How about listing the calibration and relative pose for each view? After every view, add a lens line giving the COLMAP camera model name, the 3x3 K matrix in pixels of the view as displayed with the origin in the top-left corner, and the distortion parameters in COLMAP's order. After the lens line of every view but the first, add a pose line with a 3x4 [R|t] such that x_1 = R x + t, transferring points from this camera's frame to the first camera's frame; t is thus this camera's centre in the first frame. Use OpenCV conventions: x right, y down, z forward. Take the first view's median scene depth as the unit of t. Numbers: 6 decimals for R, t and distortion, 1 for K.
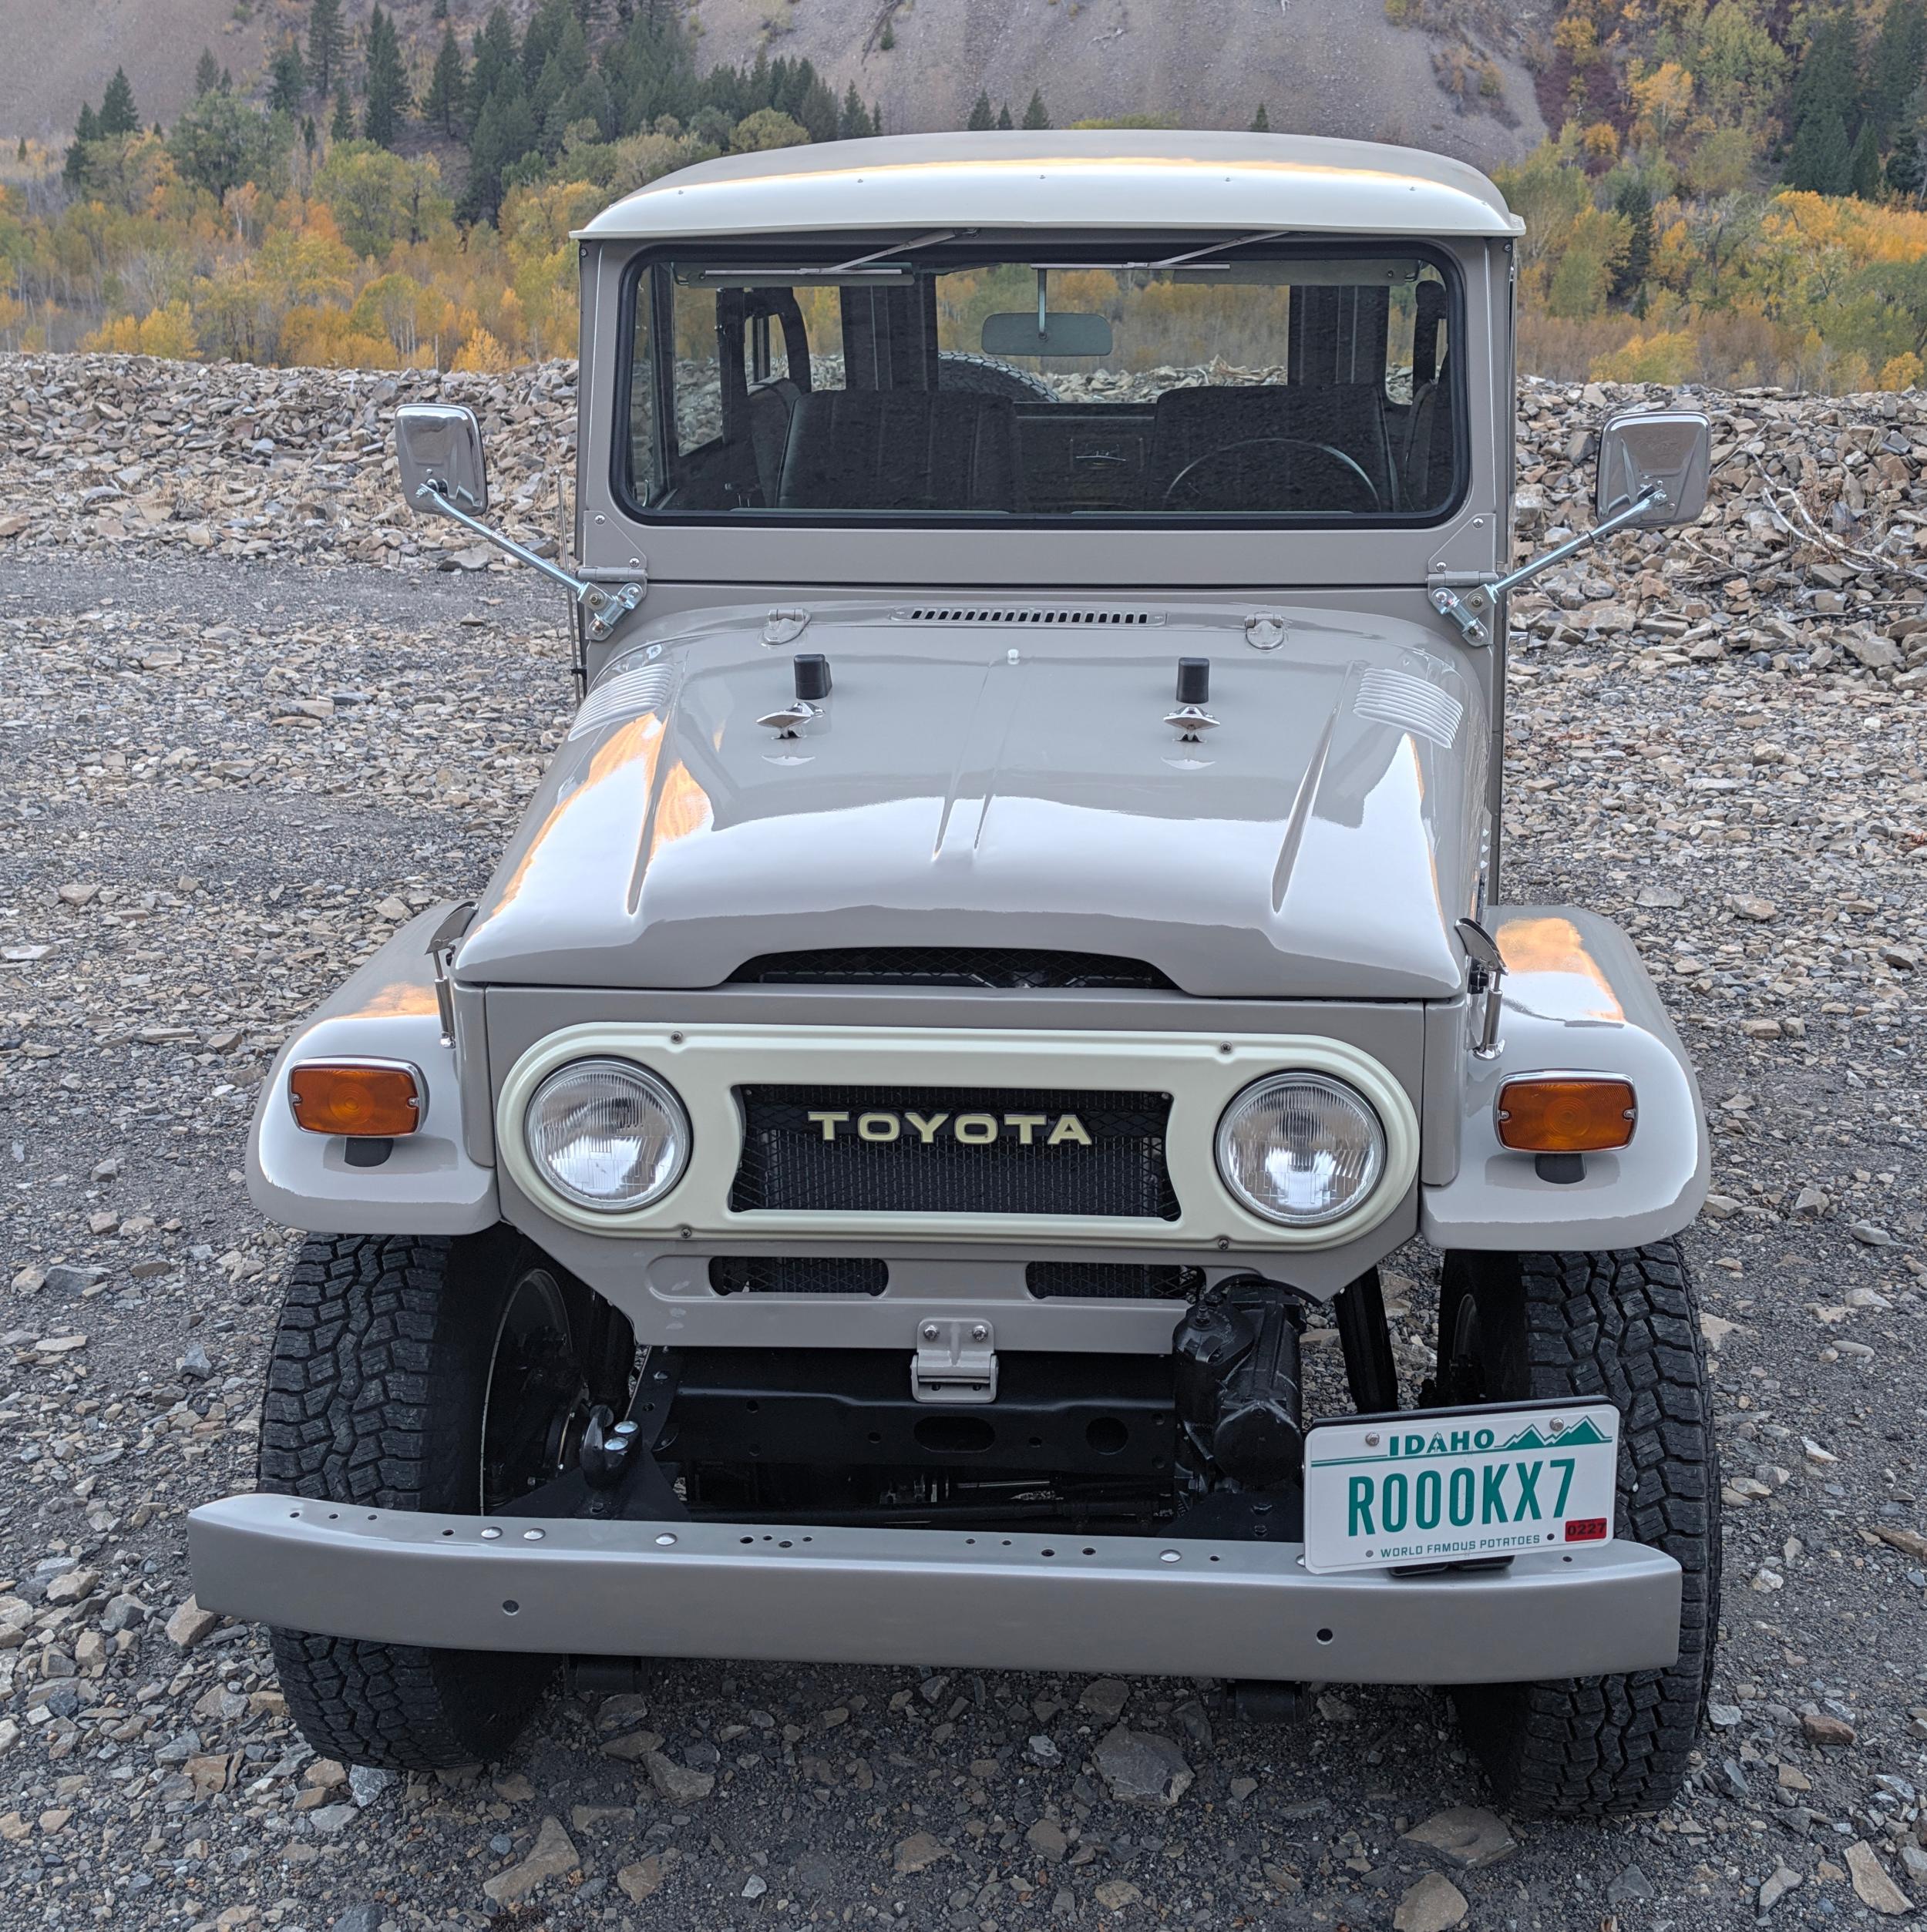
lens RADIAL K [[2518.9, 0, 1034.6], [0, 2518.9, 858.9], [0, 0, 1]] dist [0.061572, -0.132673]
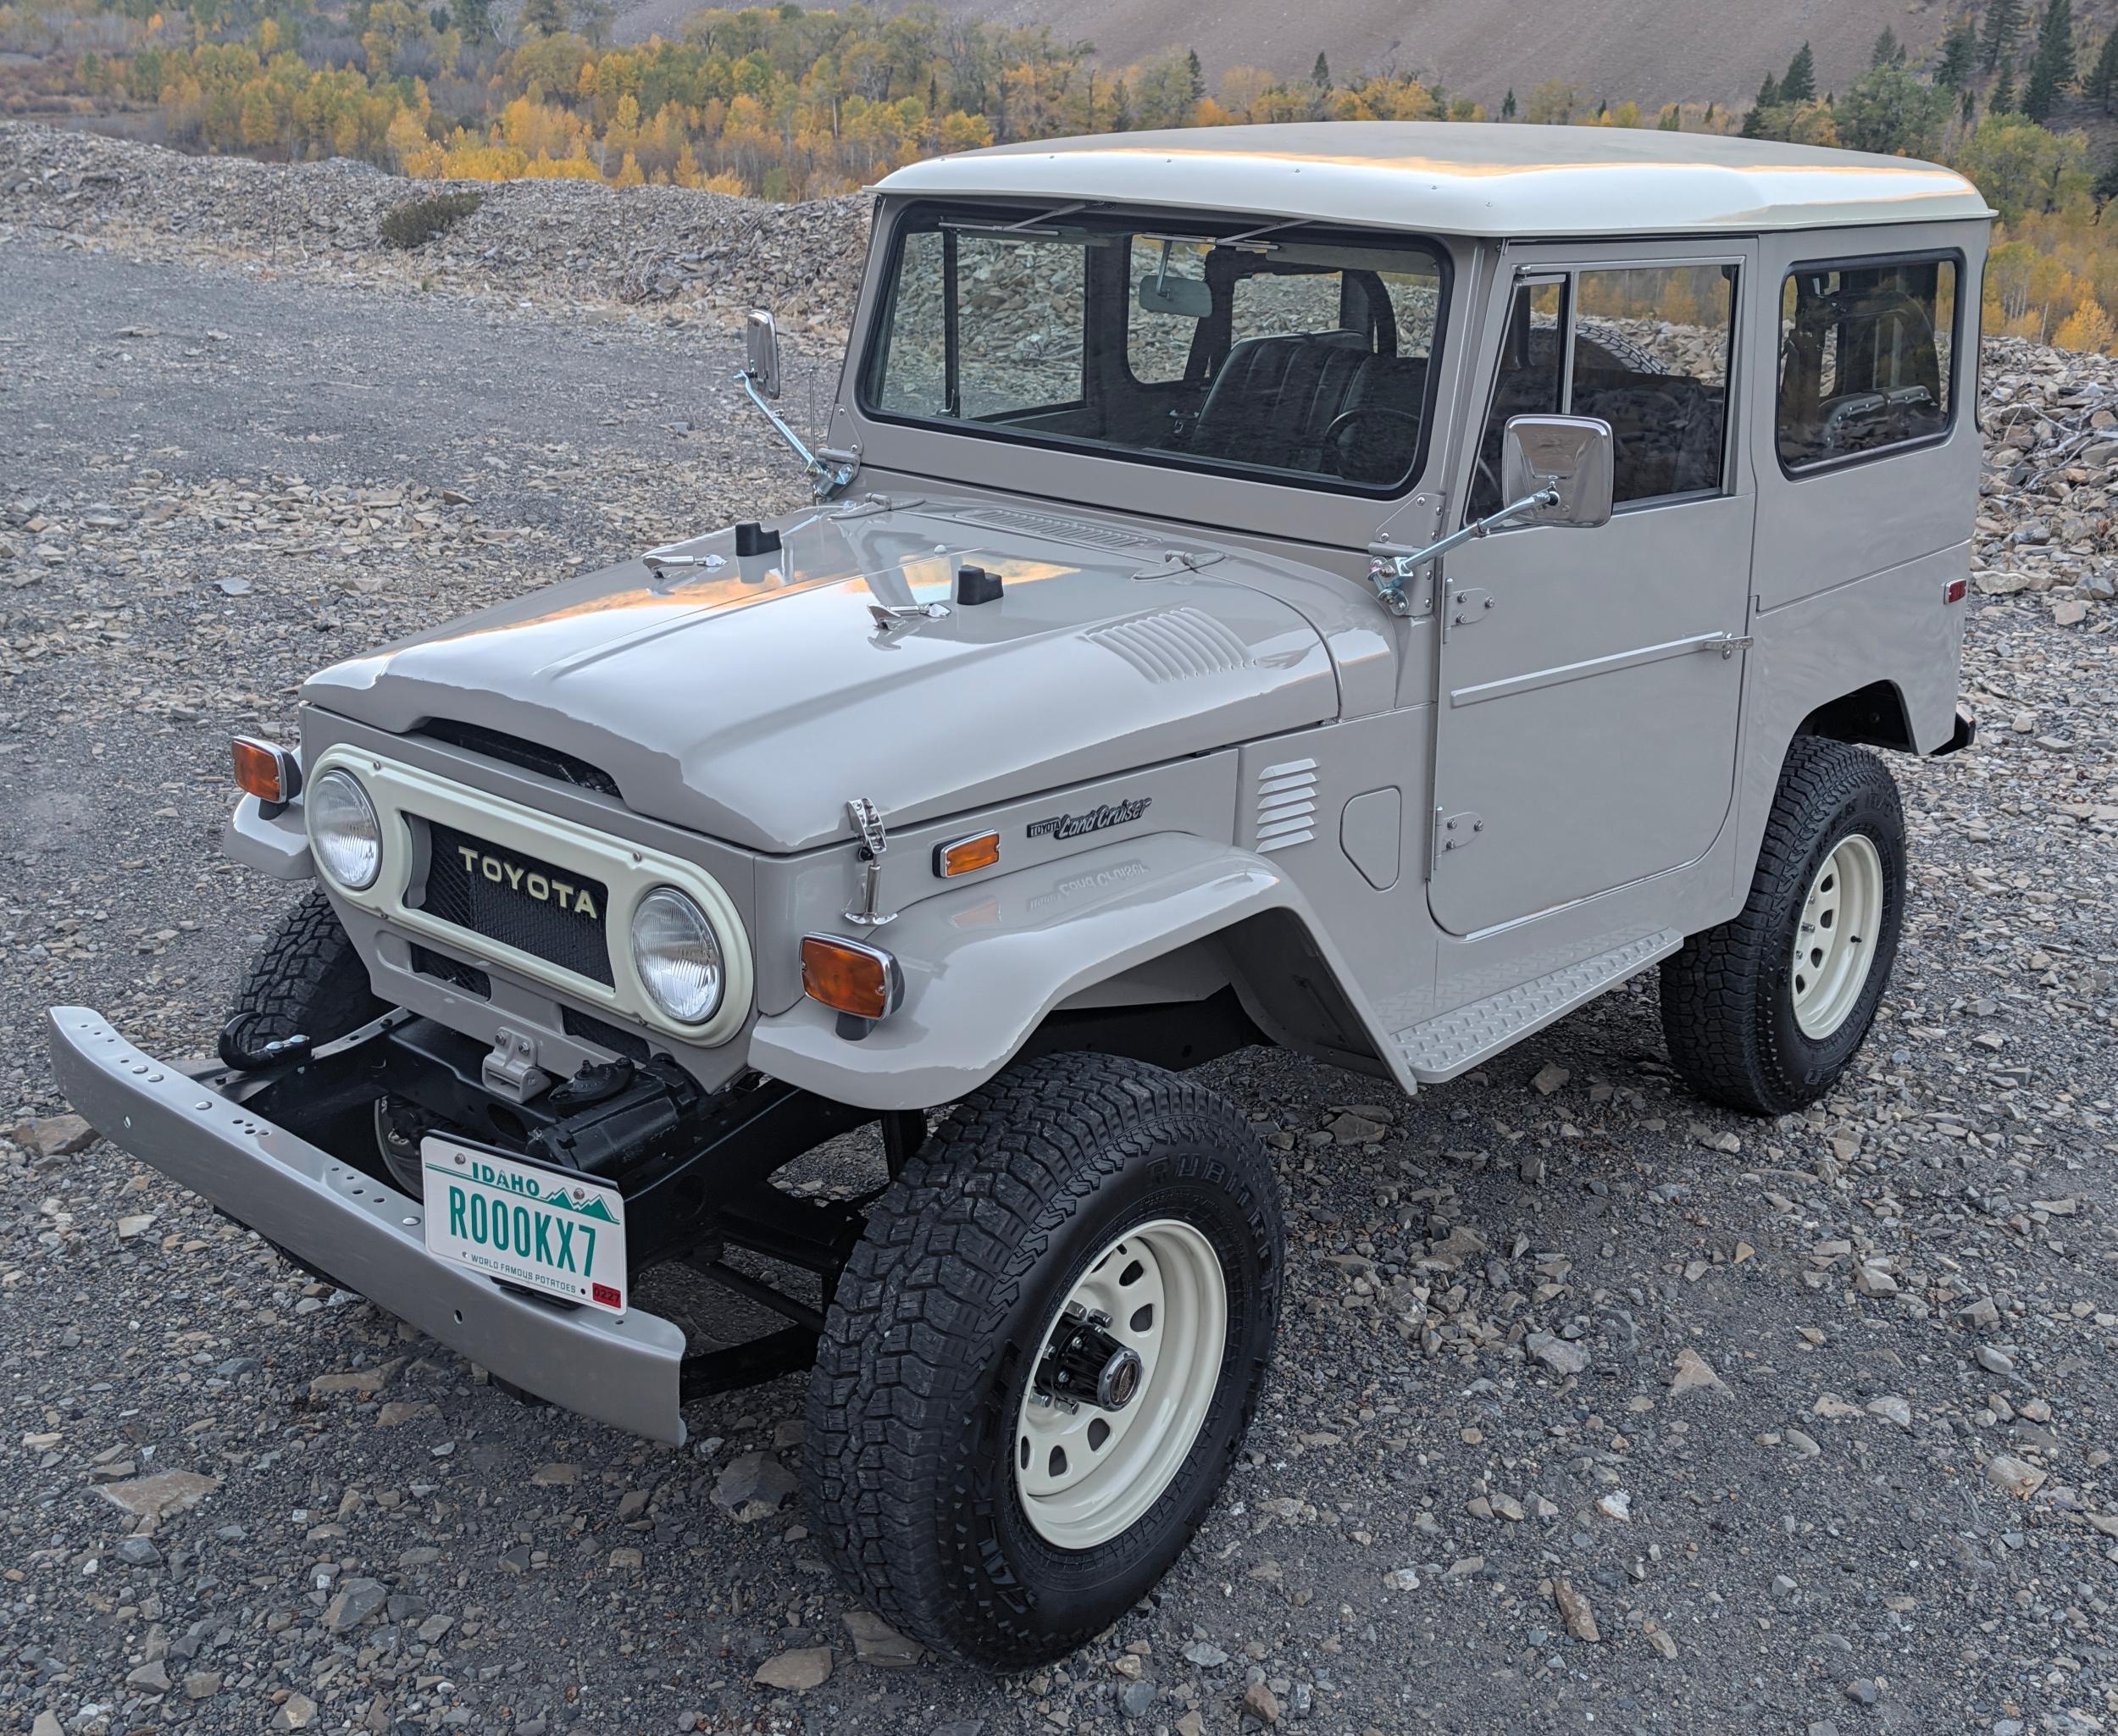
lens RADIAL K [[2379.3, 0, 1057.7], [0, 2379.3, 612.8], [0, 0, 1]] dist [0.010786, 0.002127]
pose [[0.803375, 0.154971, -0.574954, 0.853506], [-0.193477, 0.981087, -0.005905, -0.071498], [0.563165, 0.115985, 0.818164, 0.149755]]
